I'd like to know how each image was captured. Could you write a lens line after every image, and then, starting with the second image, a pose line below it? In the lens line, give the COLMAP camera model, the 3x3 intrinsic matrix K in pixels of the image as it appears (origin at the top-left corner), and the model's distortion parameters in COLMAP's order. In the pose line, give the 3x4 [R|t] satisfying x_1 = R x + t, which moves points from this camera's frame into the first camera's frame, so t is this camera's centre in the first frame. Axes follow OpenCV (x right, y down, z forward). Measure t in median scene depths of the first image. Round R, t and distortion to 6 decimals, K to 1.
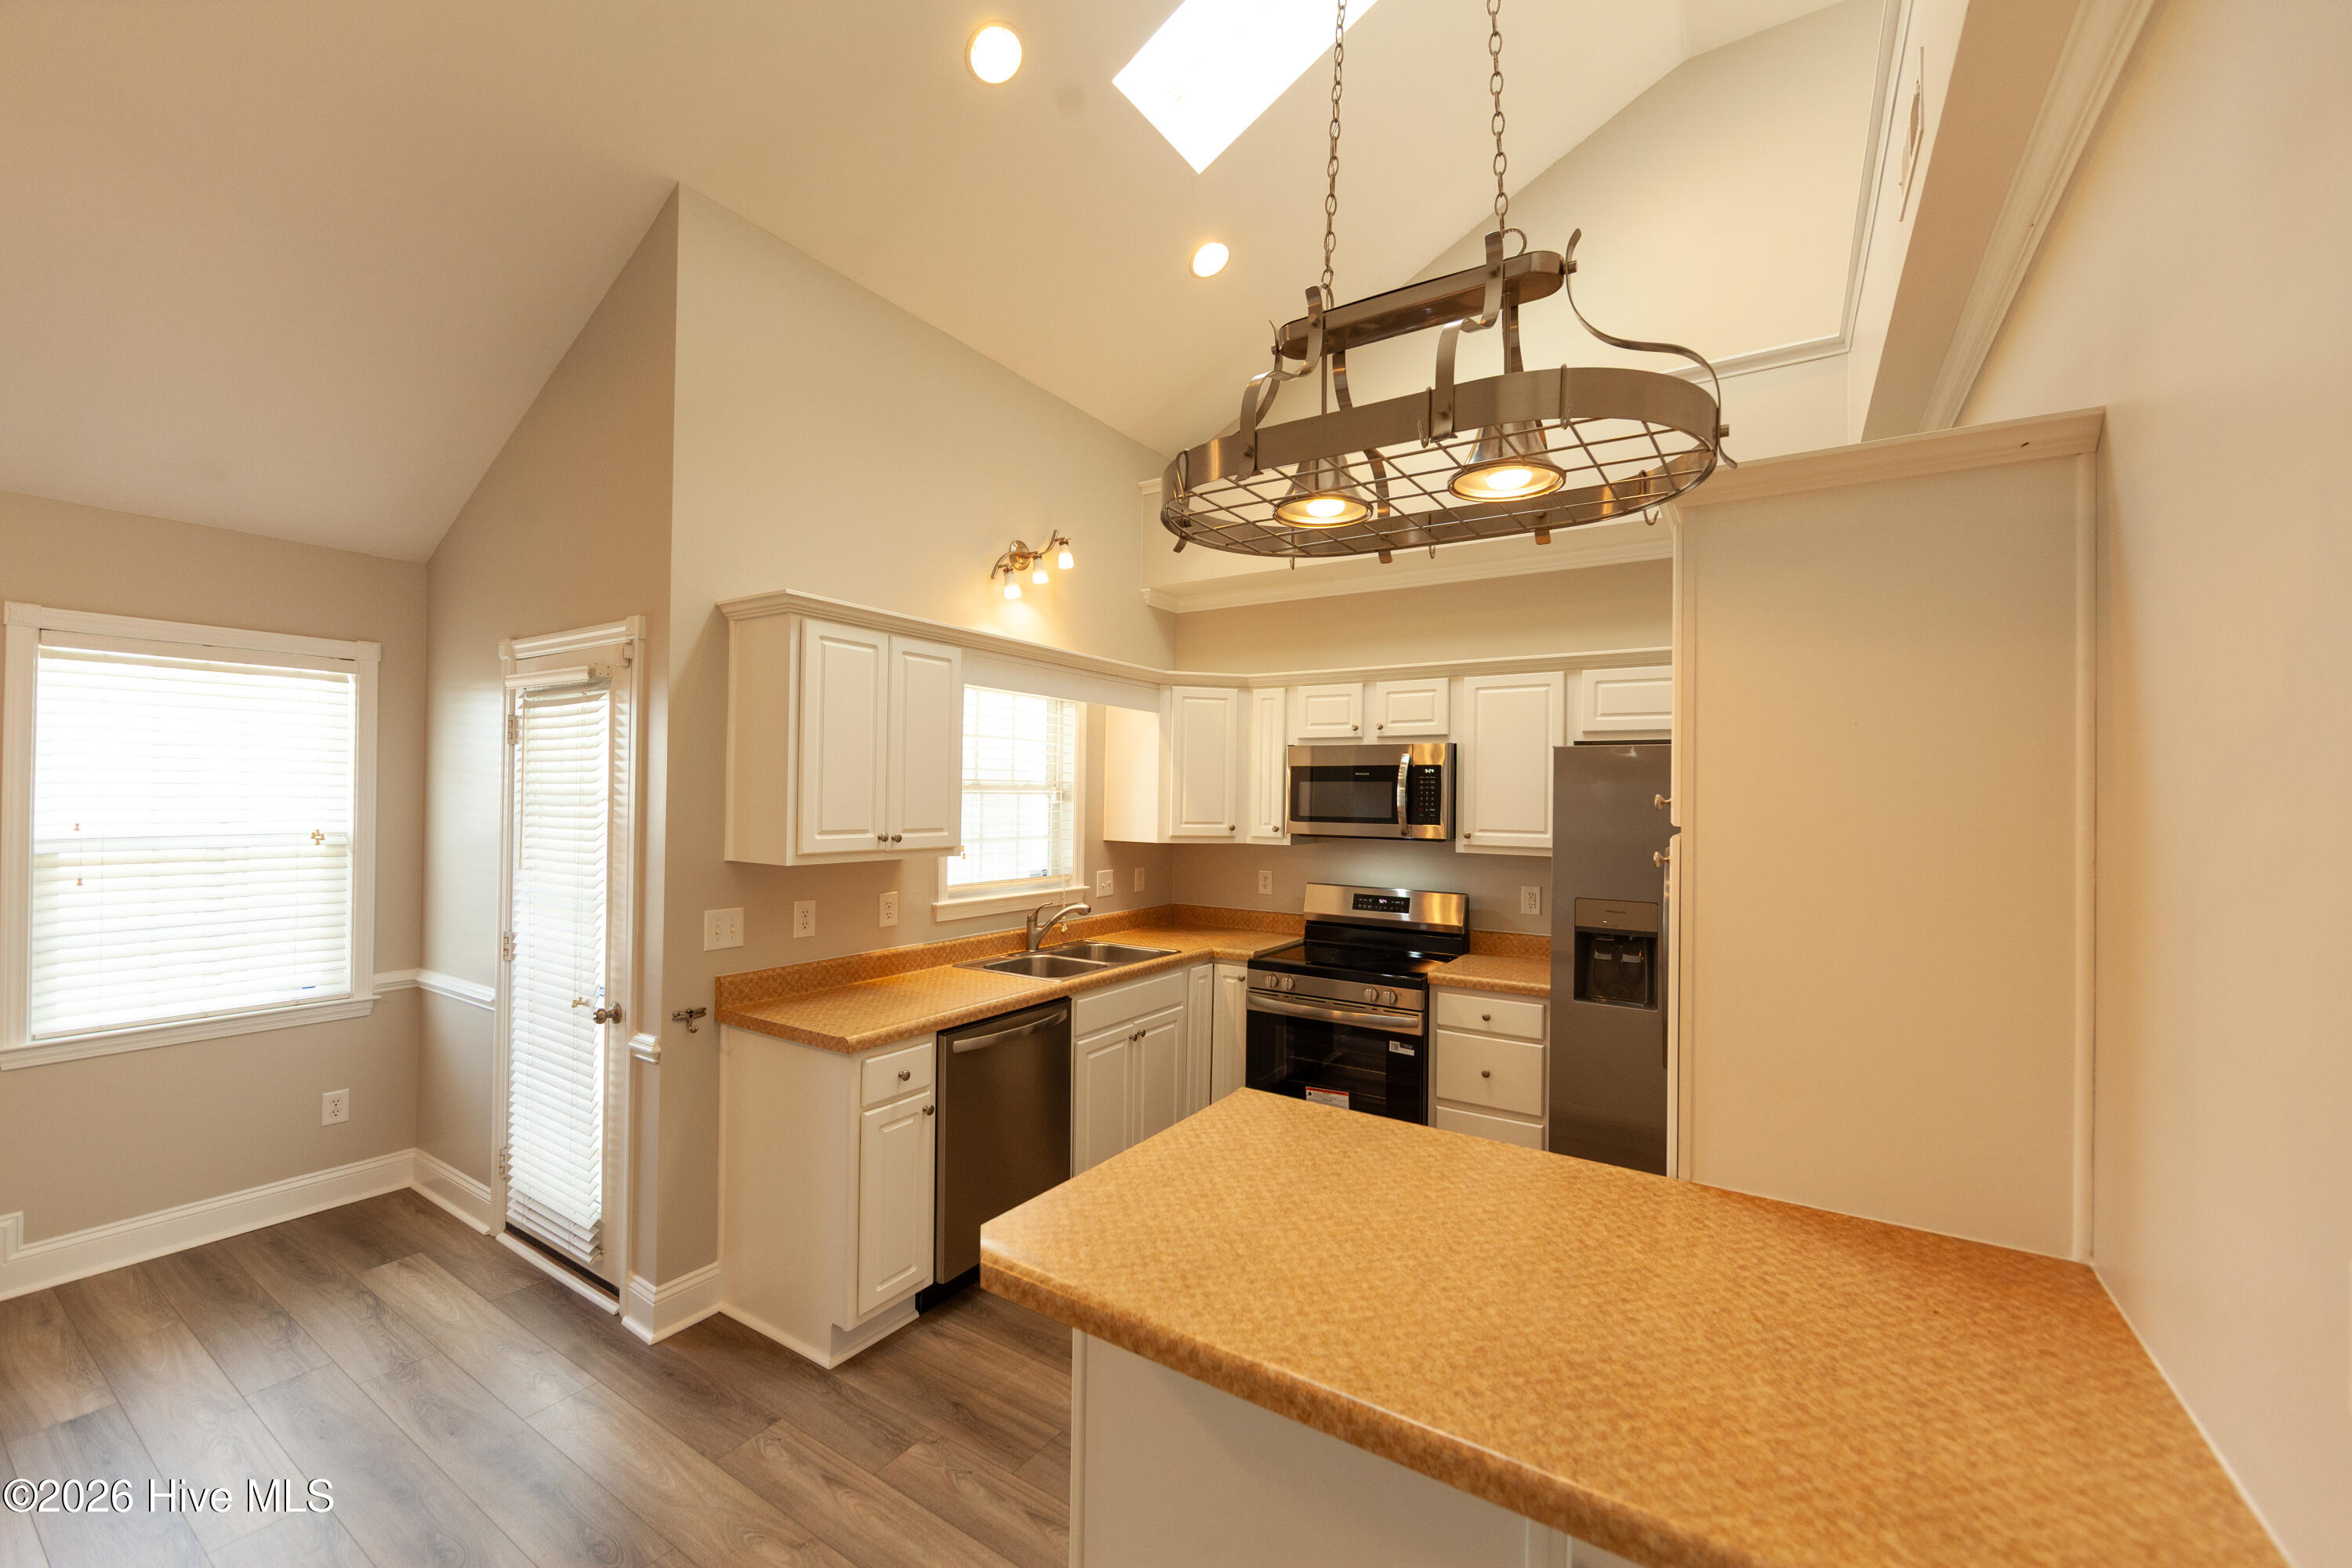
lens RADIAL K [[920.0, 0, 1184.0], [0, 920.0, 789.3], [0, 0, 1]] dist [-0.001749, -0.000270]
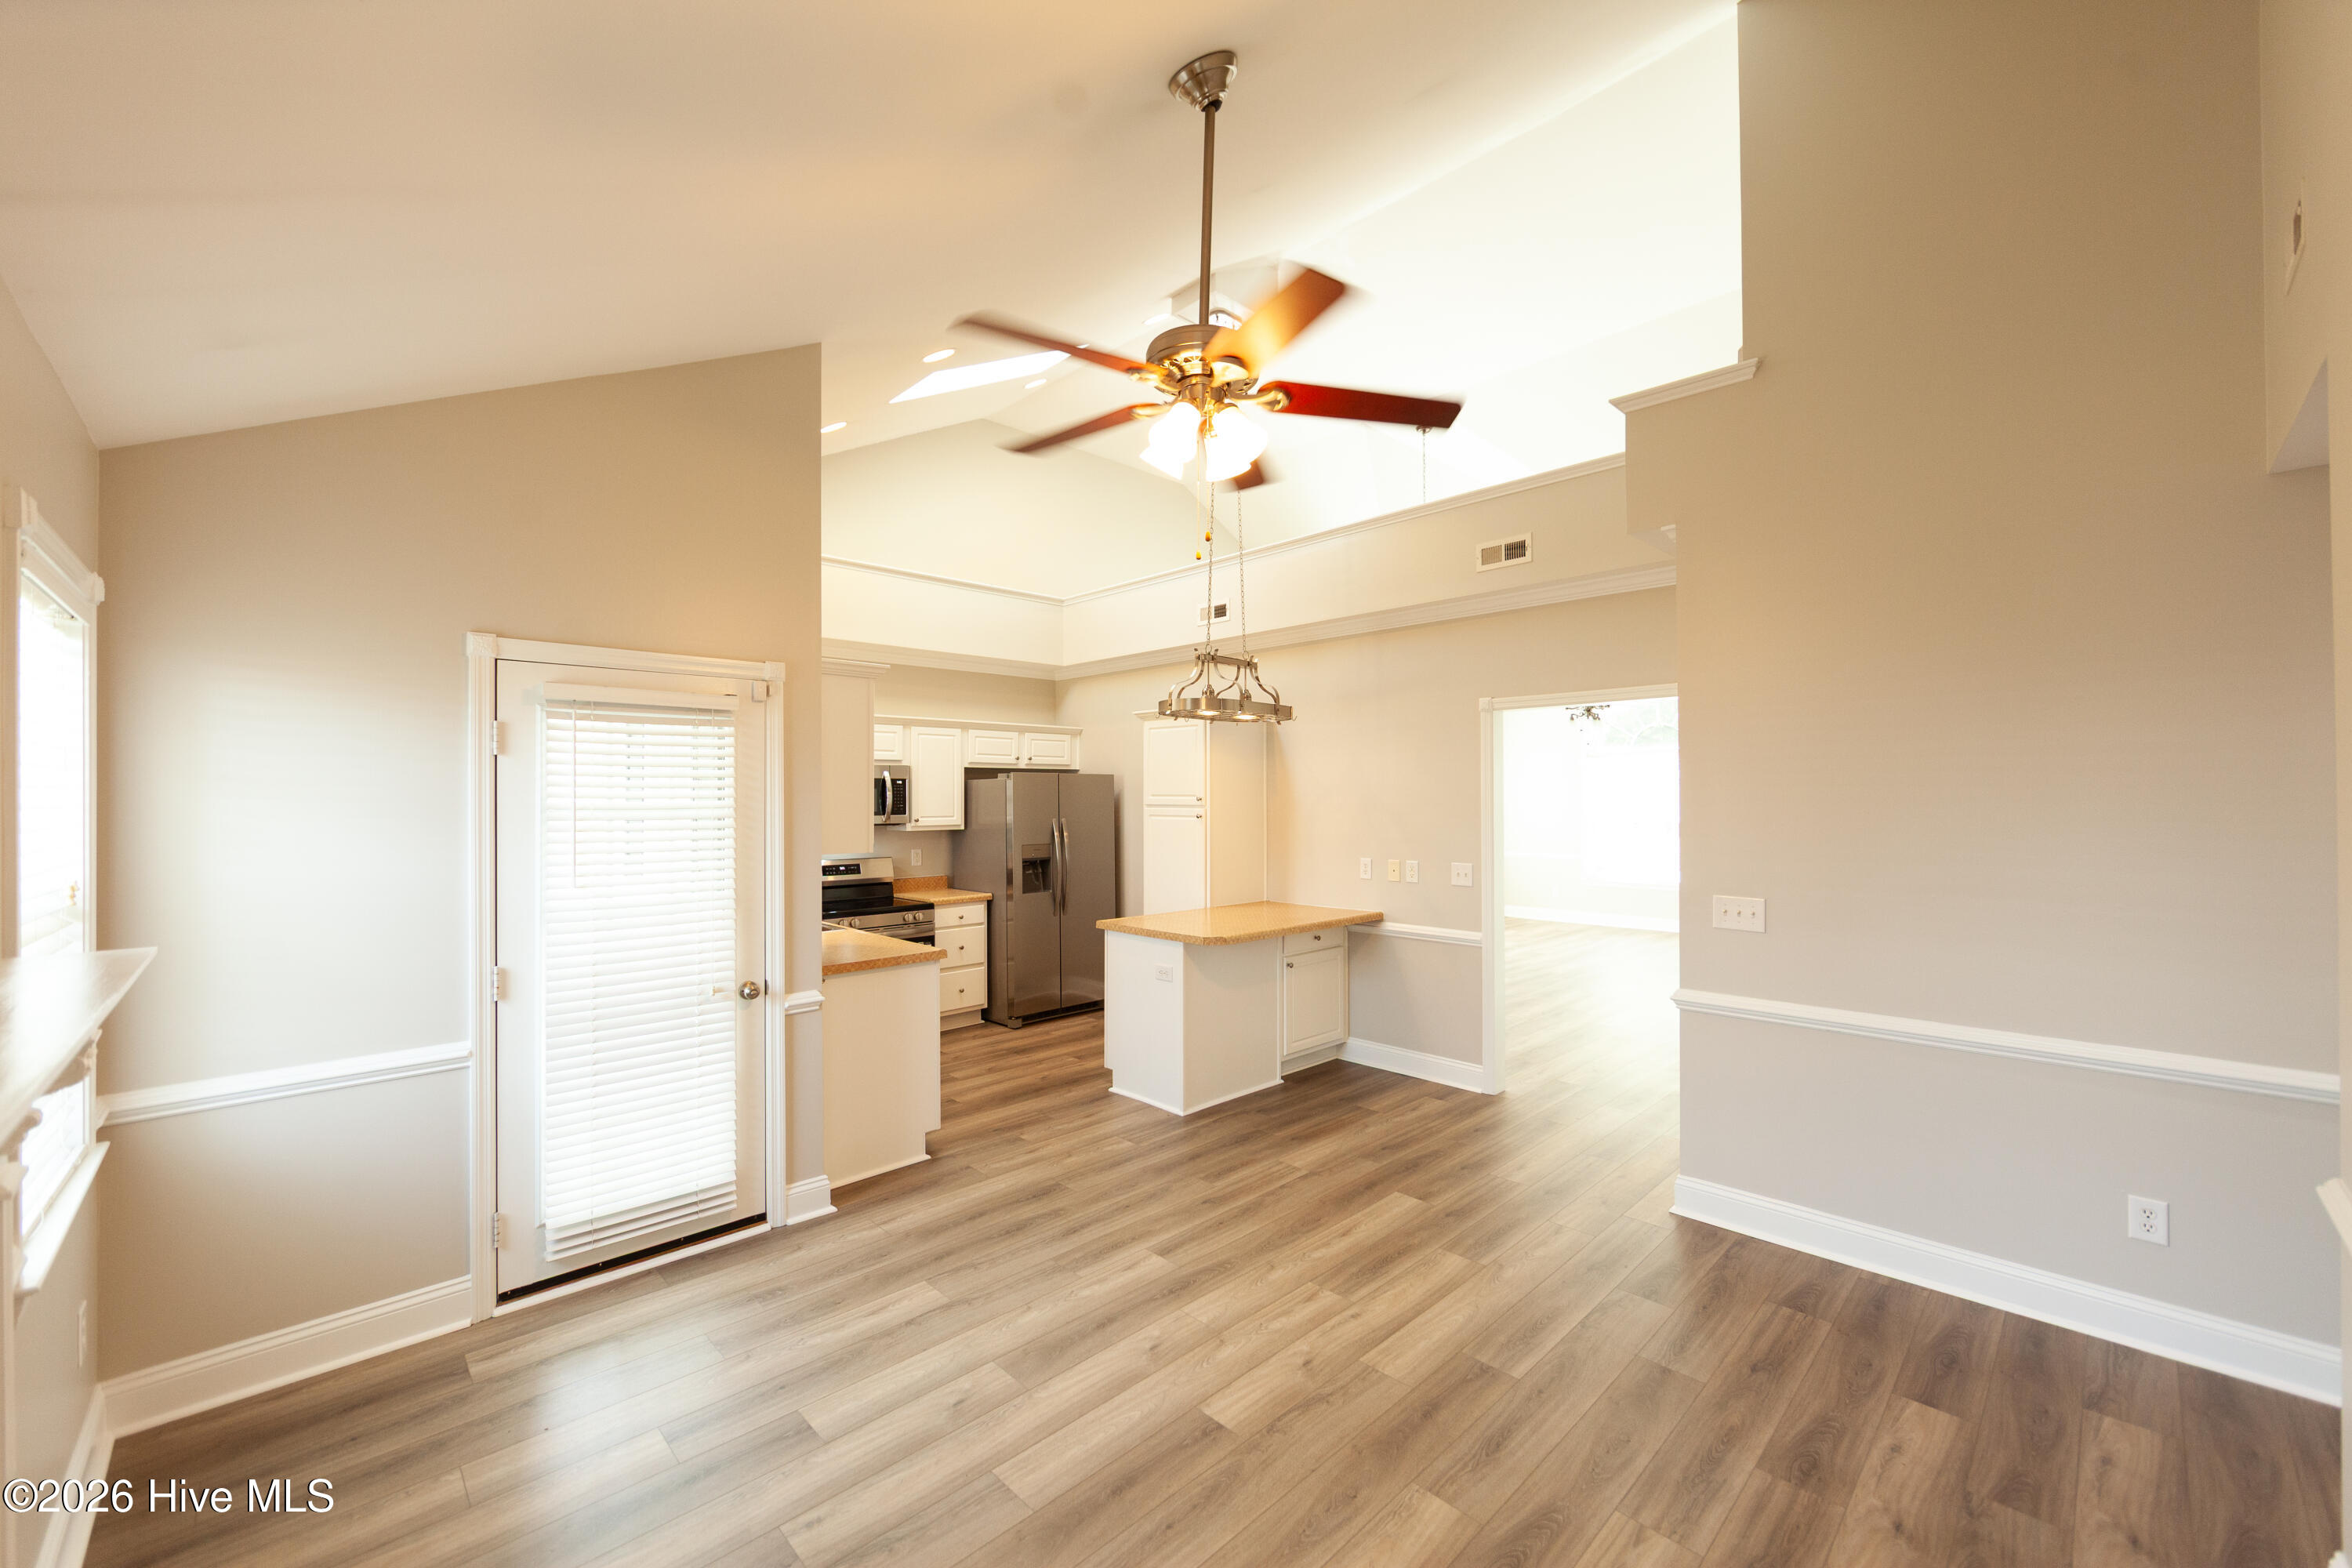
lens RADIAL K [[920.0, 0, 1184.0], [0, 920.0, 789.3], [0, 0, 1]] dist [-0.001749, -0.000270]
pose [[0.226215, -0.006695, 0.974054, -1.340570], [-0.000857, 0.999975, 0.007073, -0.021440], [-0.974077, -0.002435, 0.226203, 0.145385]]
